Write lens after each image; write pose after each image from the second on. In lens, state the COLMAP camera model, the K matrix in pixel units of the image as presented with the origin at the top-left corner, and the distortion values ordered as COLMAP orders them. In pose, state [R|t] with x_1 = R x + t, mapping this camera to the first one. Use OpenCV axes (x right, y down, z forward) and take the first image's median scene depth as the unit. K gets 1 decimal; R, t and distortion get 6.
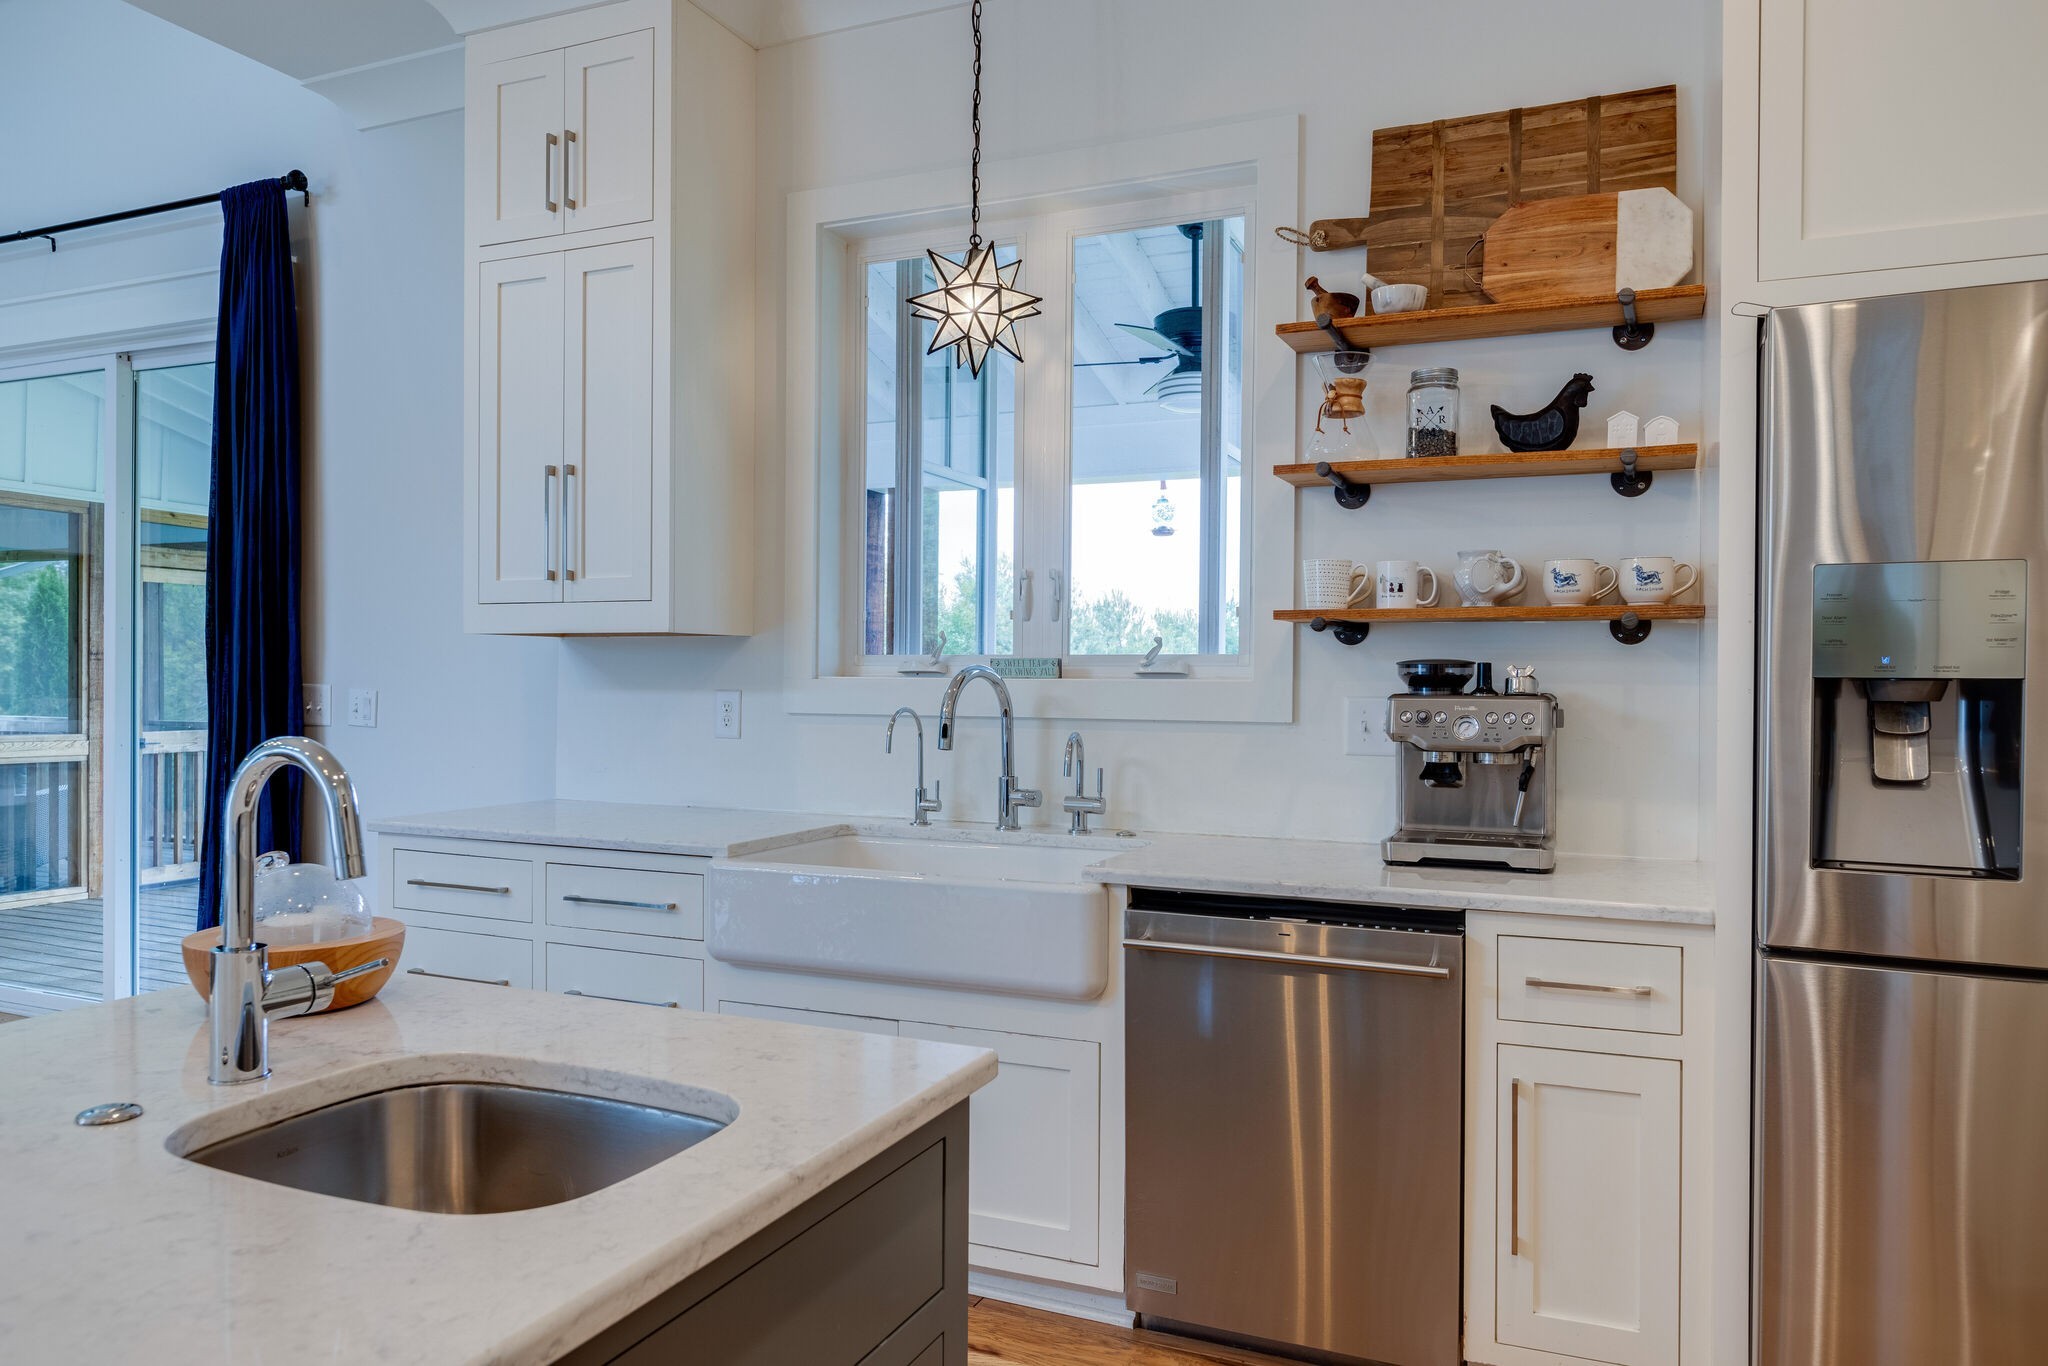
lens RADIAL K [[1381.2, 0, 1024.0], [0, 1381.2, 683.0], [0, 0, 1]] dist [0.000886, 0.000624]
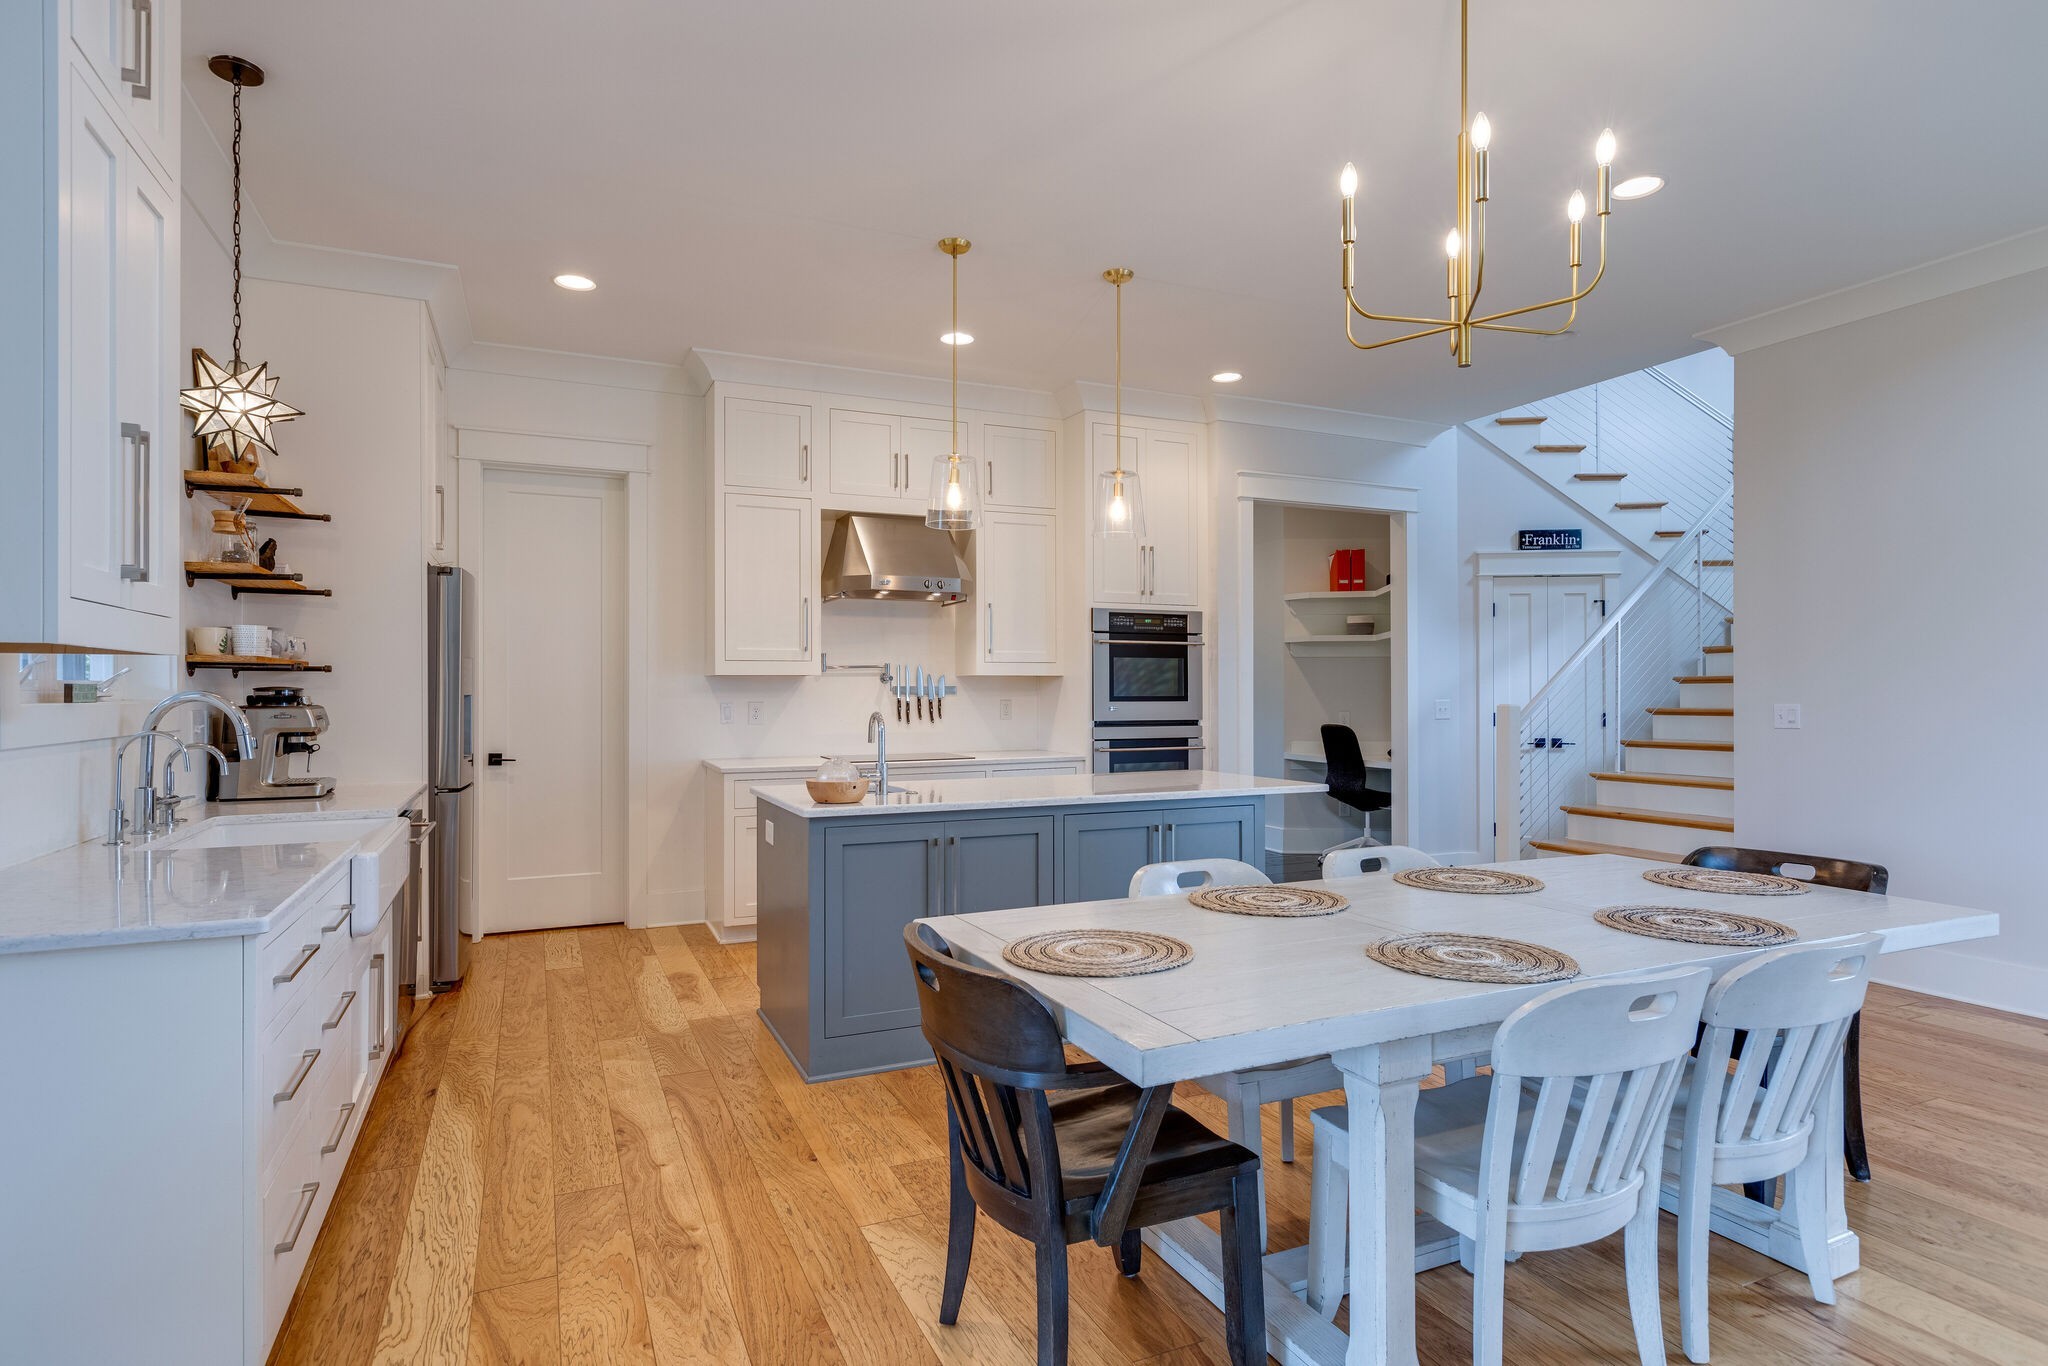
lens RADIAL K [[1053.1, 0, 1024.0], [0, 1053.1, 683.0], [0, 0, 1]] dist [-0.002052, 0.000255]
pose [[-0.743709, -0.001489, 0.668502, -1.301460], [-0.001107, 0.999999, 0.000996, -0.022608], [-0.668503, 0.000001, -0.743710, 1.325343]]
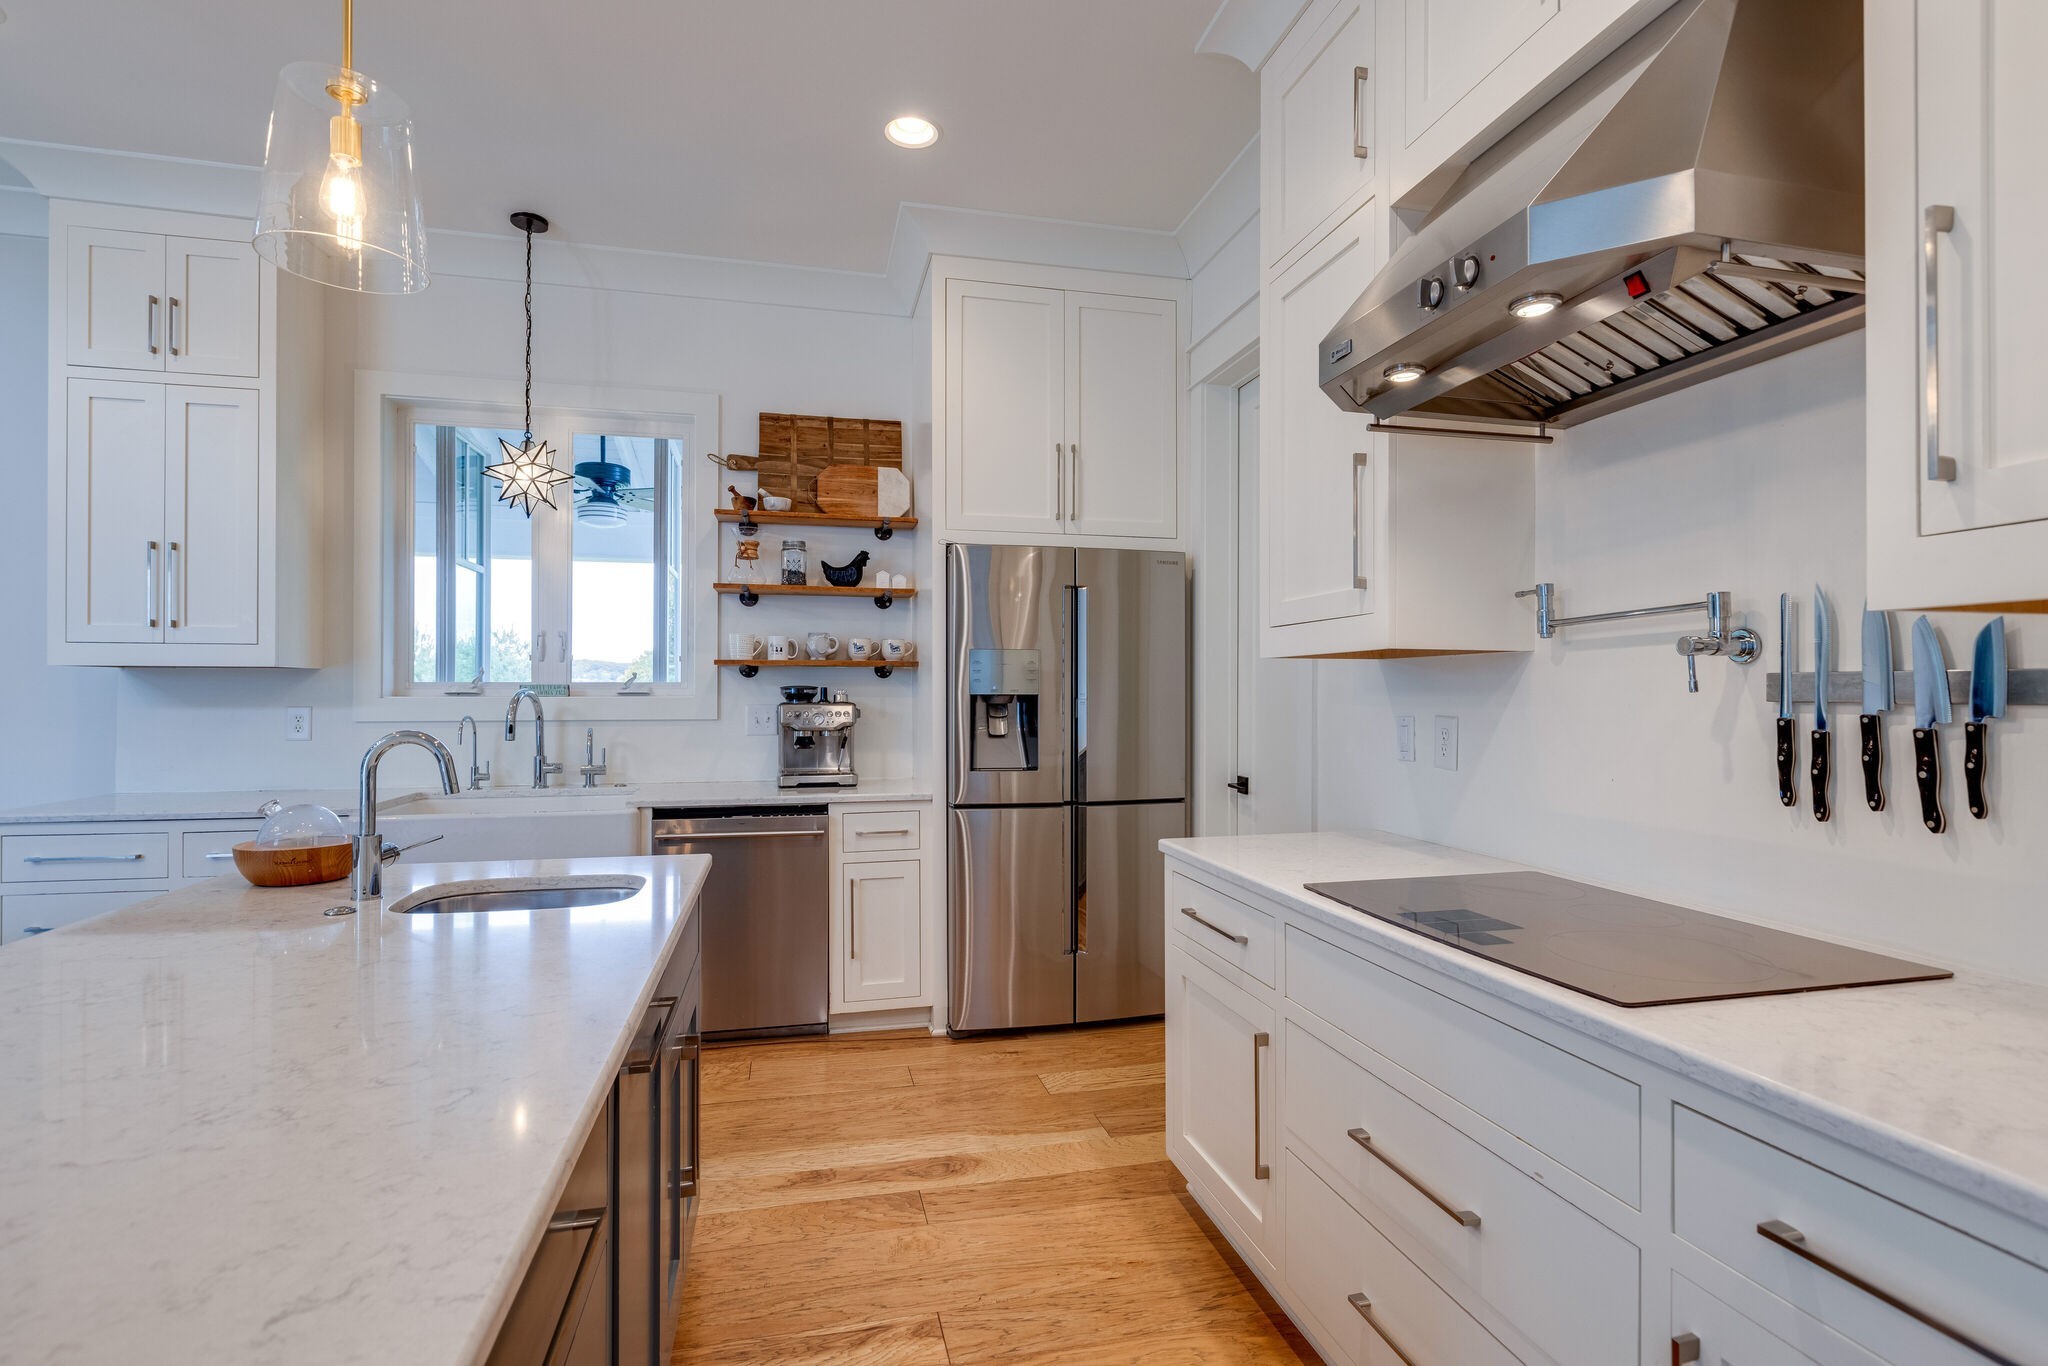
lens RADIAL K [[972.5, 0, 1024.8], [0, 972.5, 687.5], [0, 0, 1]] dist [-0.000827, 0.000635]
pose [[0.797050, -0.003914, 0.603901, -0.289839], [0.007758, 0.999963, -0.003758, -0.006381], [-0.603864, 0.007680, 0.797050, -0.324395]]
